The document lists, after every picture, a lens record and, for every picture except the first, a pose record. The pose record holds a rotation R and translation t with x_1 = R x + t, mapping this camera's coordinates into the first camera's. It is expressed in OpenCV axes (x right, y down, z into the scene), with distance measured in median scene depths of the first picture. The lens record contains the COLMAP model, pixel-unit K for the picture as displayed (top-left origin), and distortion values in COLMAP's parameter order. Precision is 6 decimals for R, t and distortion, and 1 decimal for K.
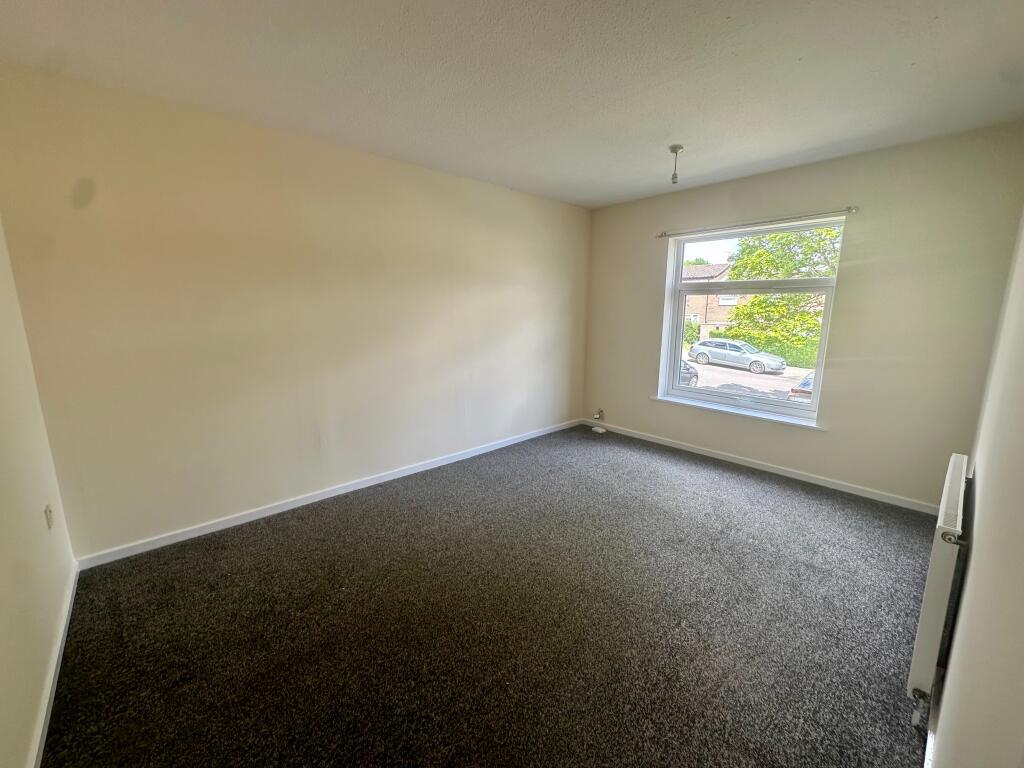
lens RADIAL K [[410.2, 0, 513.4], [0, 410.2, 382.1], [0, 0, 1]] dist [0.000111, 0.000082]
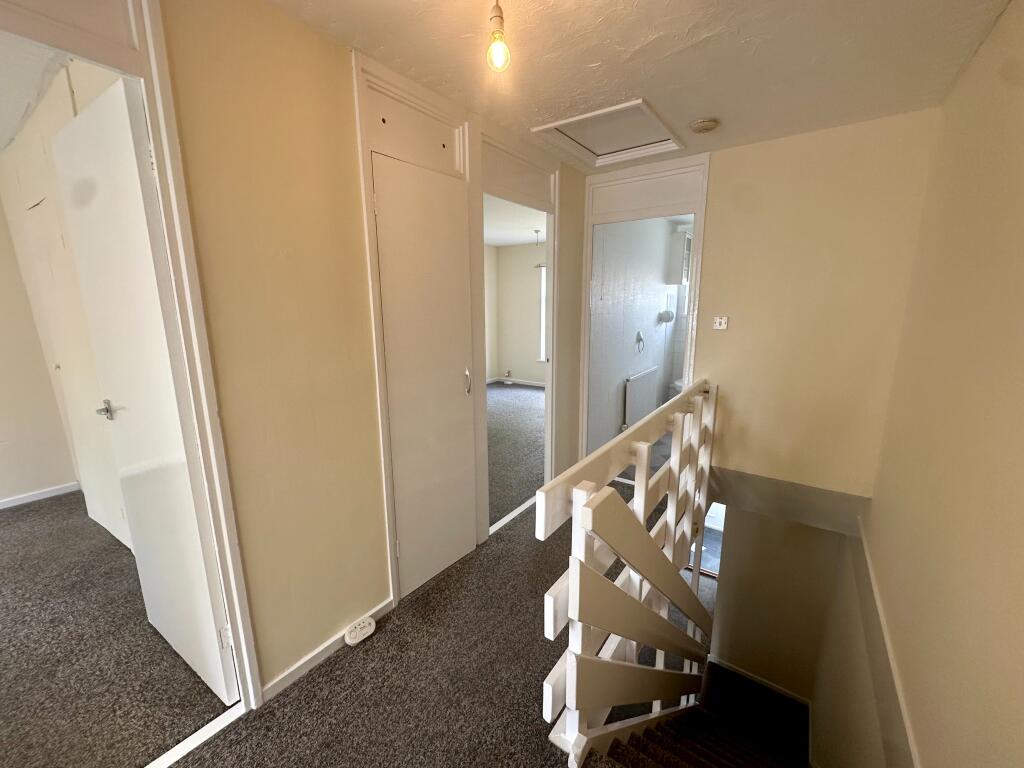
lens RADIAL K [[410.2, 0, 511.9], [0, 410.2, 386.2], [0, 0, 1]] dist [0.000111, 0.000082]
pose [[0.976565, -0.048883, 0.209599, -0.122994], [0.045539, 0.998747, 0.020751, 0.100375], [-0.210350, -0.010720, 0.977567, -0.615506]]
